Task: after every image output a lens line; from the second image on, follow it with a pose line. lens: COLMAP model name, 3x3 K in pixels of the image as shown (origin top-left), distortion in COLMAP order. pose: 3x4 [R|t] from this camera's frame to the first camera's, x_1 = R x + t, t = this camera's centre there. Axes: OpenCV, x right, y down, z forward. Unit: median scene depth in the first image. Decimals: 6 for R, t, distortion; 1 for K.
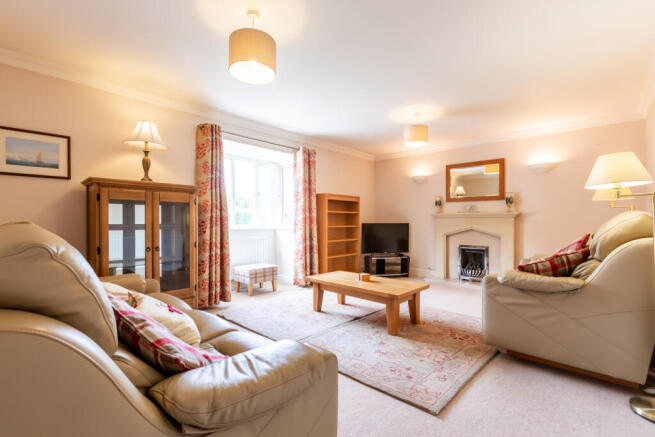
lens RADIAL K [[293.9, 0, 327.5], [0, 293.9, 218.5], [0, 0, 1]] dist [0.002417, 0.000325]
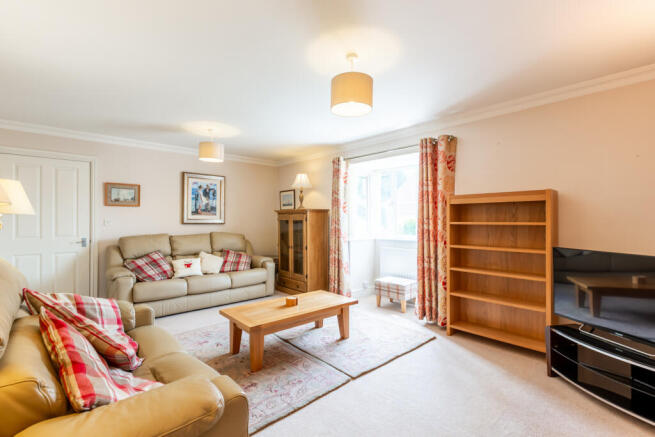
lens RADIAL K [[293.9, 0, 327.5], [0, 293.9, 218.5], [0, 0, 1]] dist [0.002417, 0.000325]
pose [[-0.069054, -0.006709, -0.997590, 0.803079], [0.007073, 0.999949, -0.007214, -0.037613], [0.997588, -0.007554, -0.069003, 0.923306]]
